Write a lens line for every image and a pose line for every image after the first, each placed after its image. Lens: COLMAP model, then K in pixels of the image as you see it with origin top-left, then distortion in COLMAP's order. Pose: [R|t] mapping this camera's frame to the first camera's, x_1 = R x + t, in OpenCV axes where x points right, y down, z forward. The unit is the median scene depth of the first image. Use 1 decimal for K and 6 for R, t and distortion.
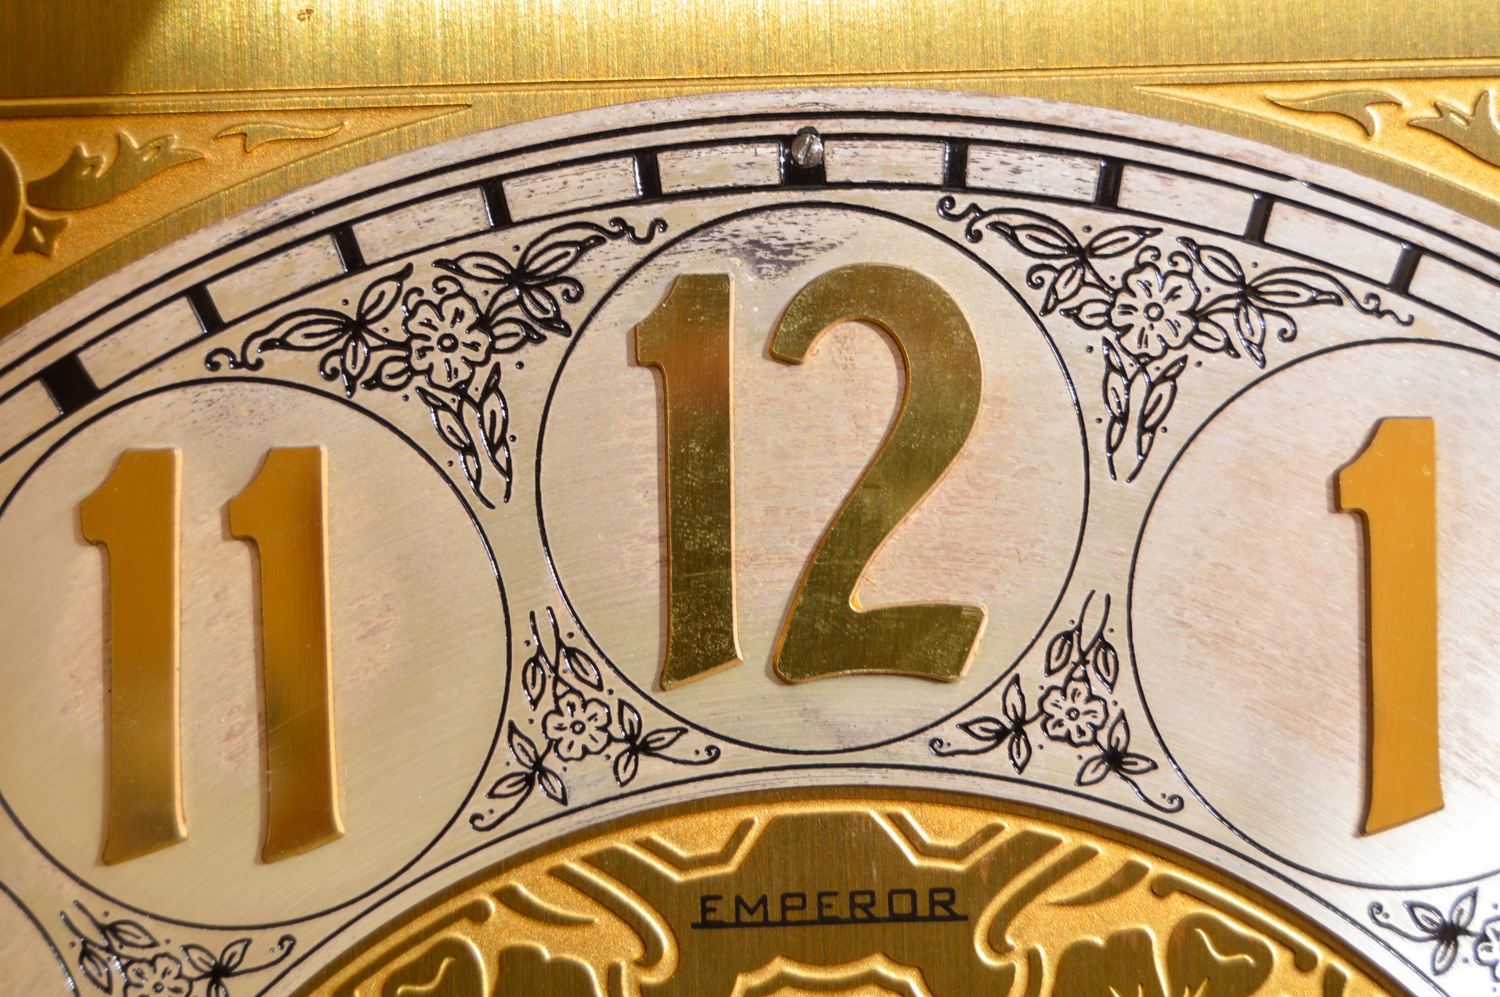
lens RADIAL K [[3681.0, 0, 747.8], [0, 3681.0, 502.7], [0, 0, 1]] dist [-0.051949, 0.000000]
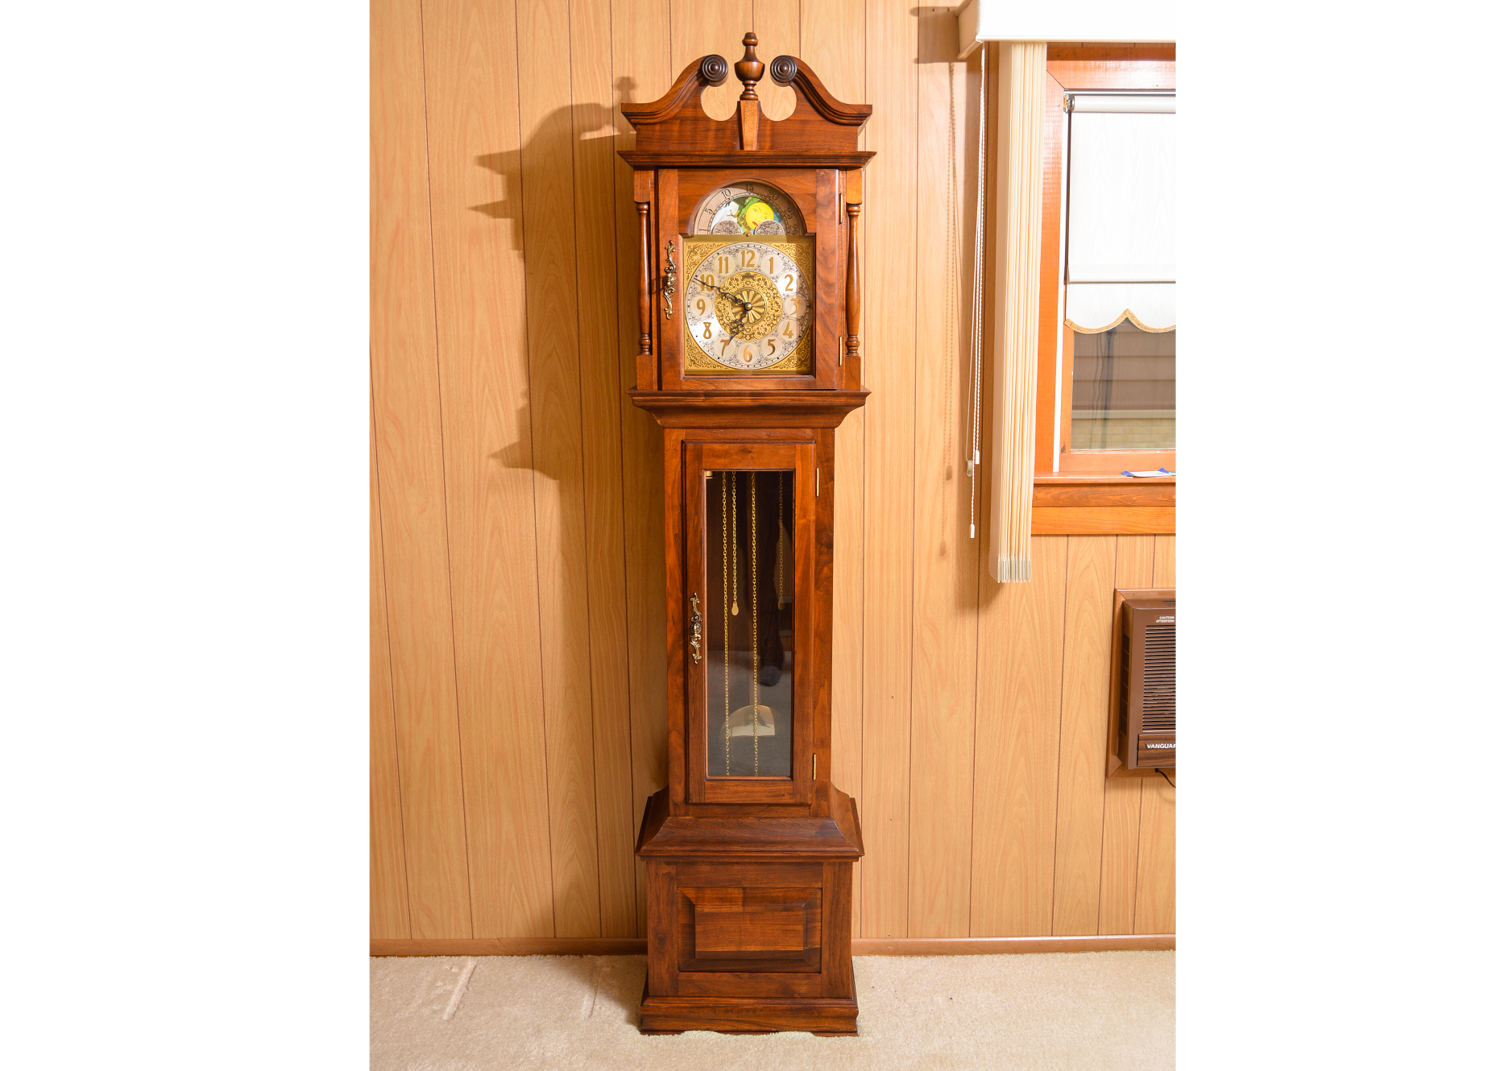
lens RADIAL K [[1266.2, 0, 764.7], [0, 1266.2, 533.5], [0, 0, 1]] dist [-0.063693, 0.005936]
pose [[0.999350, 0.036033, 0.000541, 0.190317], [-0.035412, 0.979105, 0.200250, 0.098712], [0.006686, -0.200139, 0.979745, -7.662731]]
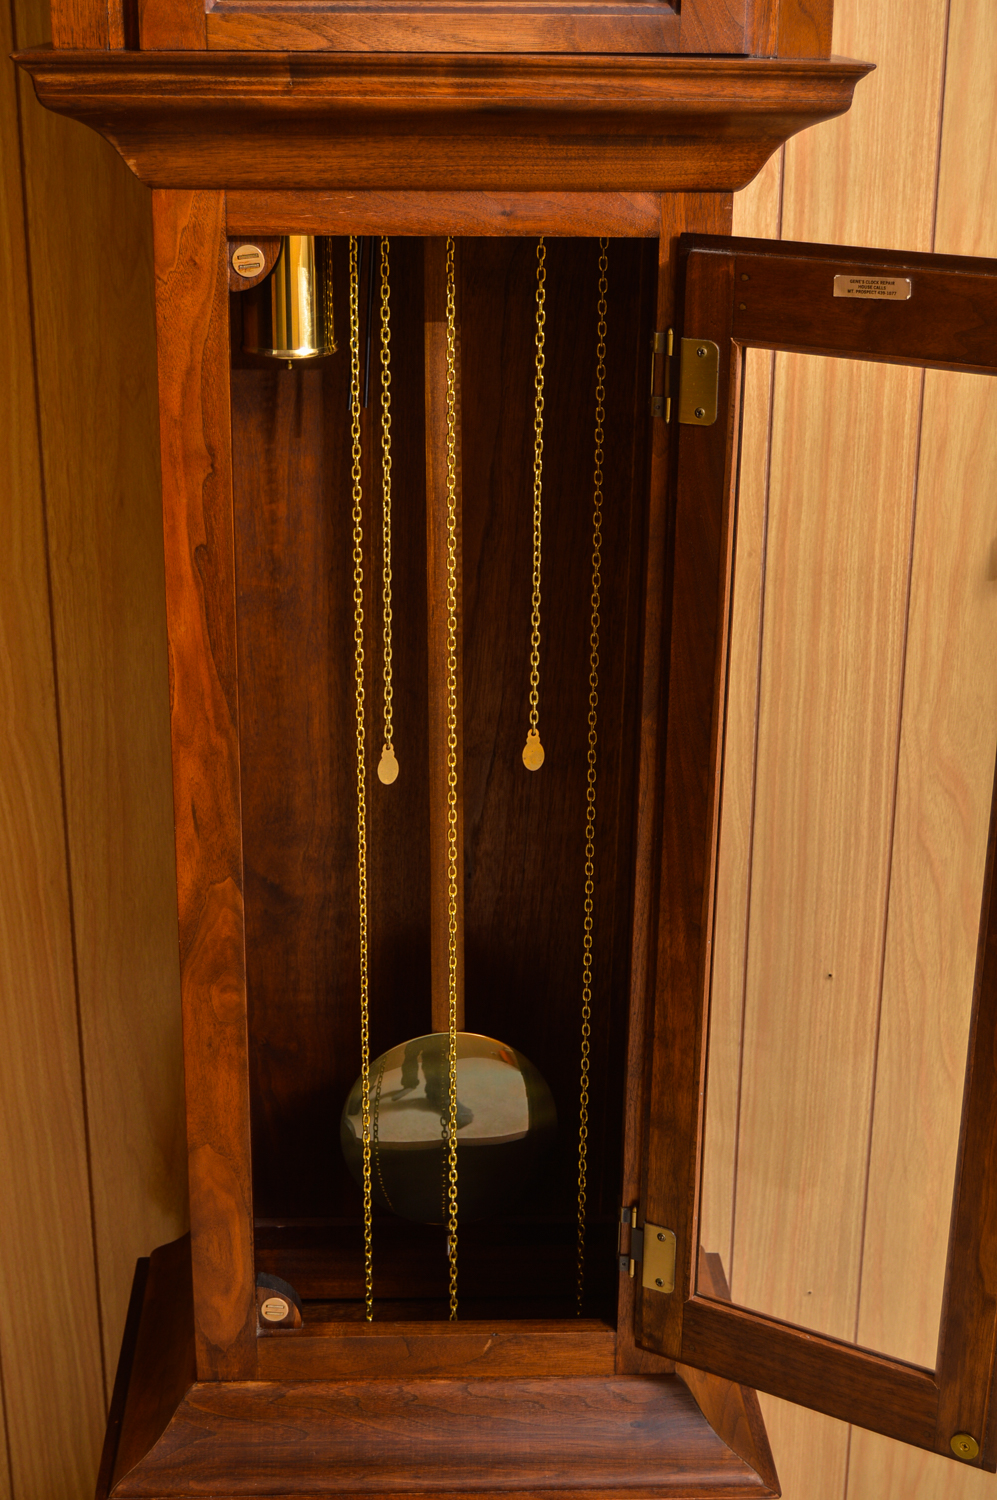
lens RADIAL K [[2220.2, 0, 497.4], [0, 2220.2, 764.8], [0, 0, 1]] dist [-0.052564, 0.000000]
pose [[0.997734, 0.029943, 0.060248, -0.061000], [-0.049885, 0.930124, 0.363842, 0.582330], [-0.045144, -0.366023, 0.929510, -3.606437]]
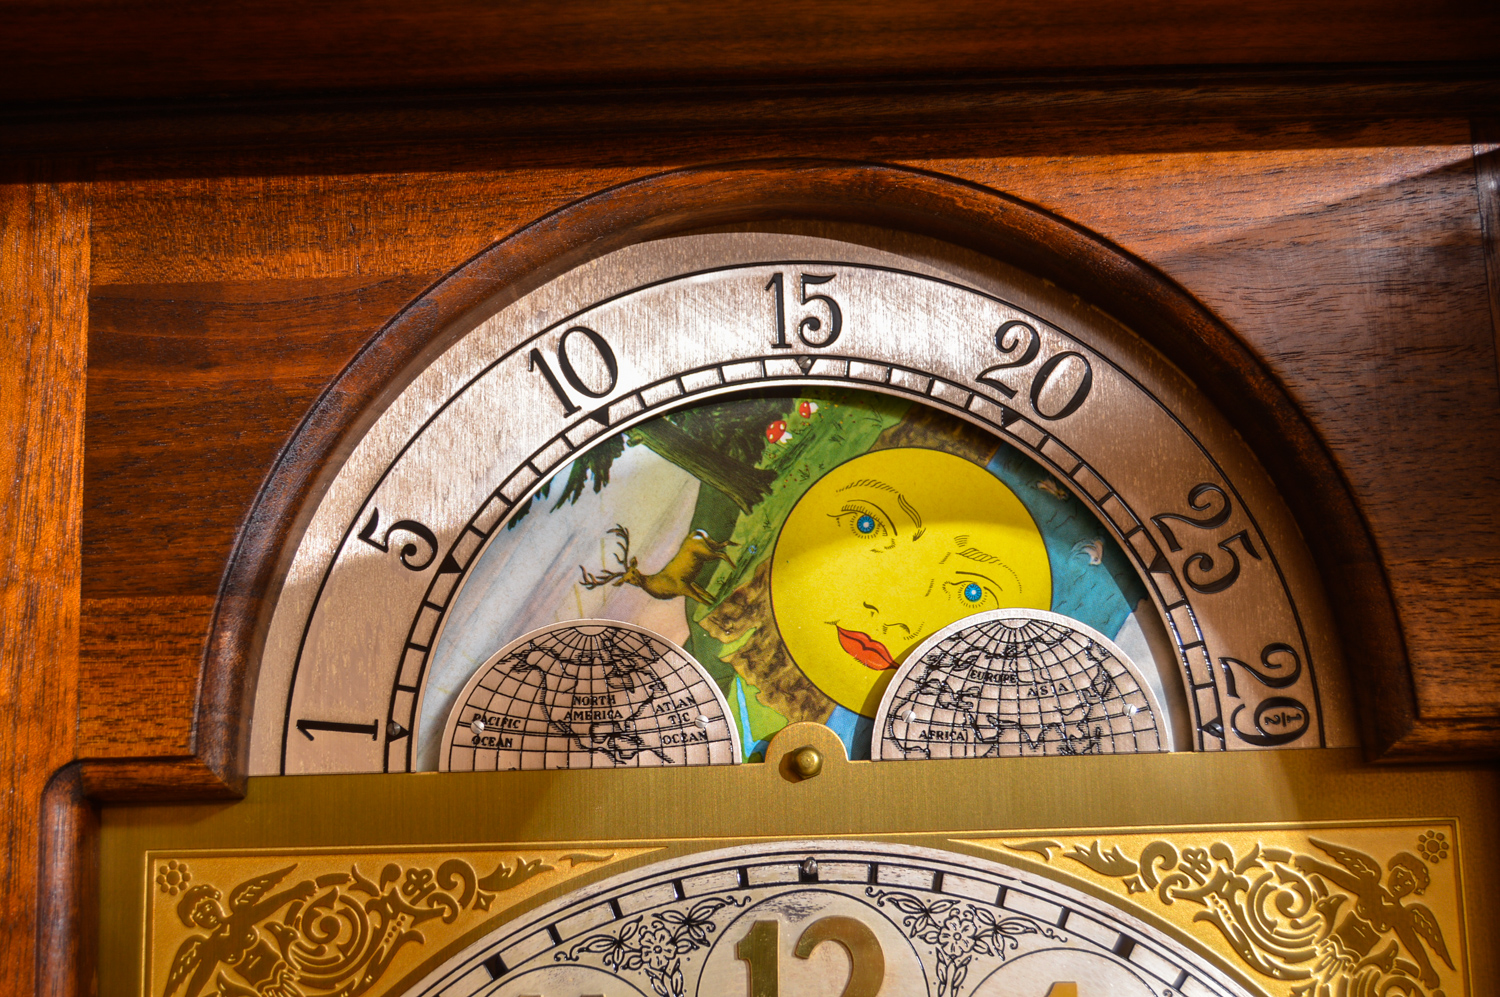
lens RADIAL K [[2232.8, 0, 763.3], [0, 2232.8, 513.9], [0, 0, 1]] dist [-0.036616, 0.000000]
pose [[0.999846, 0.005427, 0.016669, -0.039316], [-0.002242, 0.982649, -0.185461, -0.052870], [-0.017387, 0.185396, 0.982510, -0.453394]]
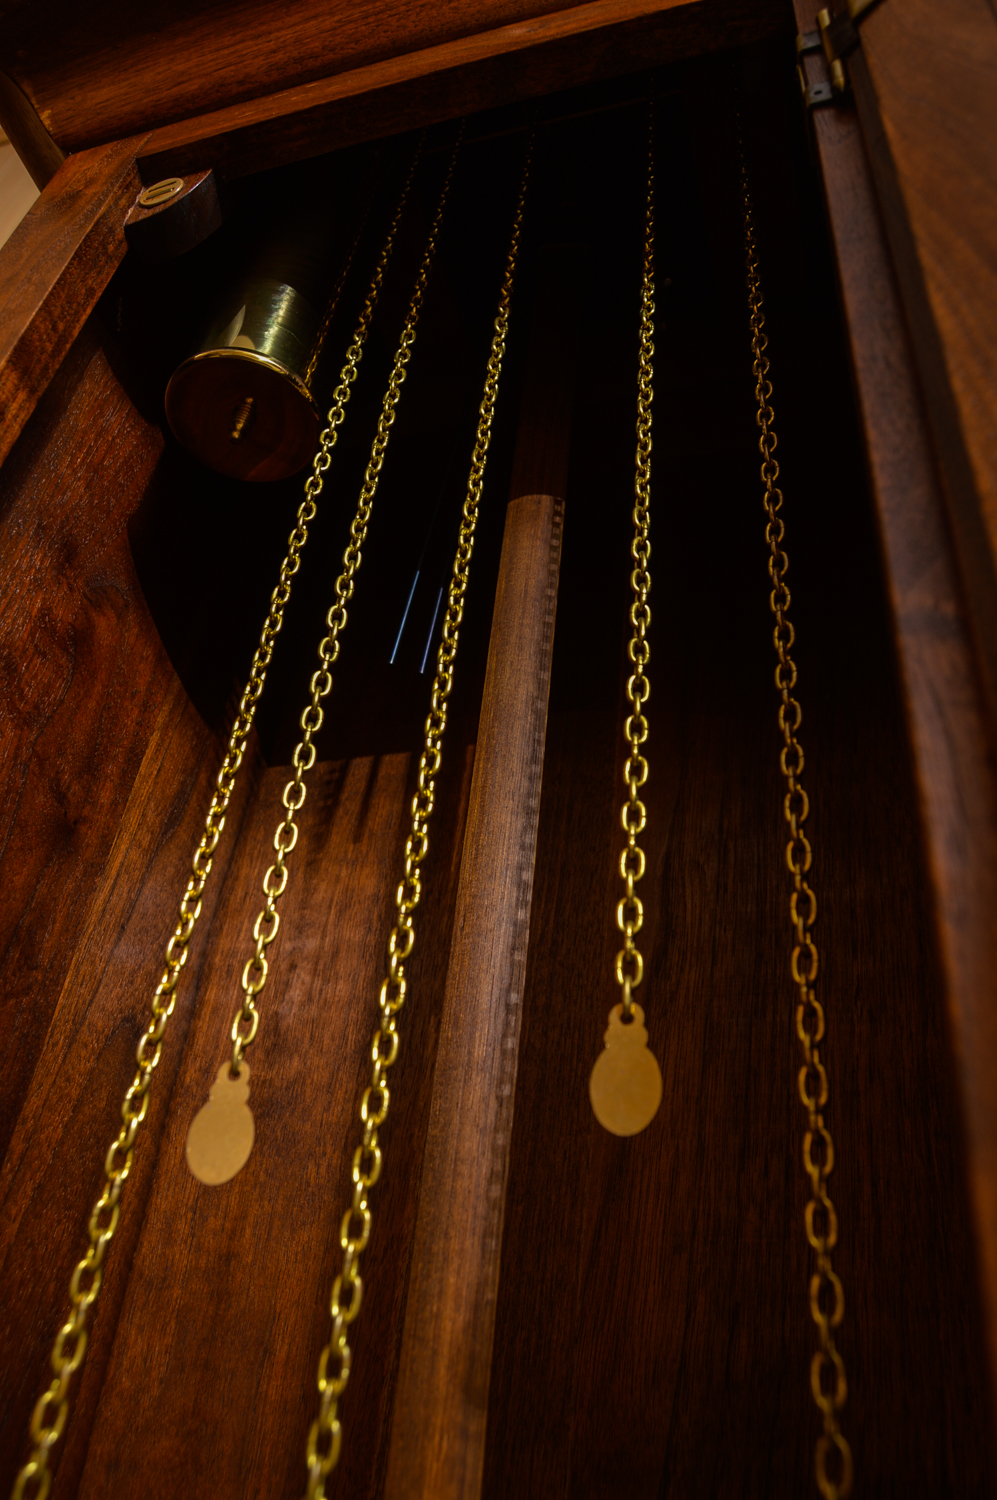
lens RADIAL K [[1179.5, 0, 495.0], [0, 1179.5, 751.9], [0, 0, 1]] dist [-0.012896, -0.006128]
pose [[0.946305, -0.081173, -0.312920, 0.535578], [-0.128533, 0.793692, -0.594586, 2.774924], [0.296626, 0.602880, 0.740641, 0.365595]]
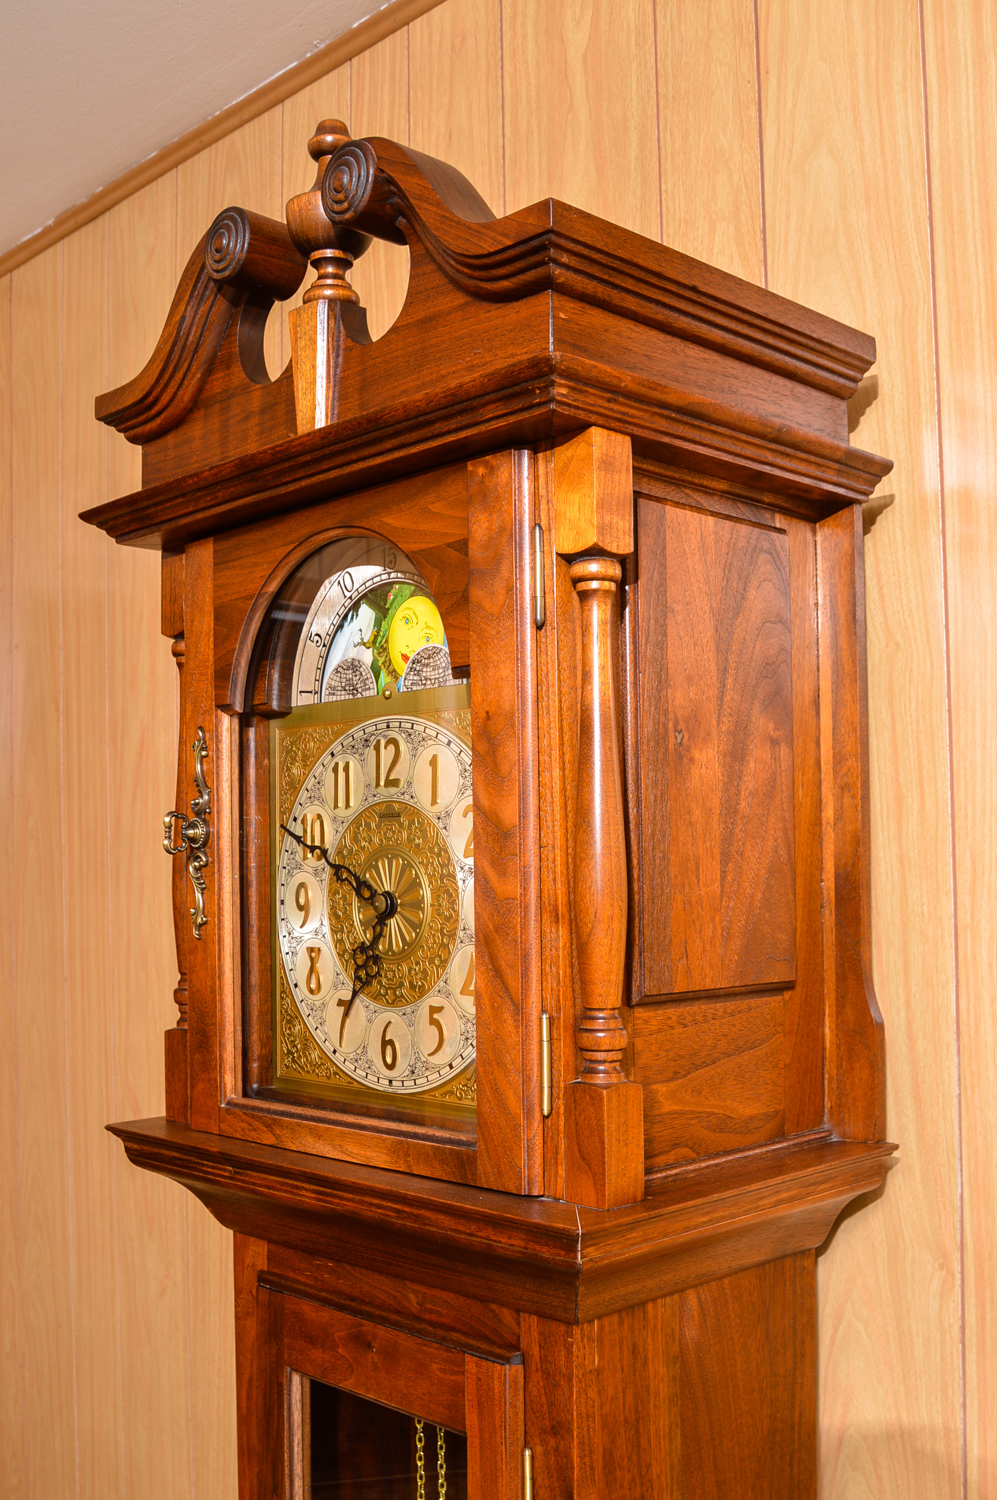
lens RADIAL K [[1535.8, 0, 491.7], [0, 1535.8, 832.5], [0, 0, 1]] dist [-0.071454, 0.000000]
pose [[0.692490, 0.009237, -0.721369, 2.676577], [0.006116, 0.999807, 0.018674, 0.086051], [0.721402, -0.017344, 0.692299, -1.230376]]
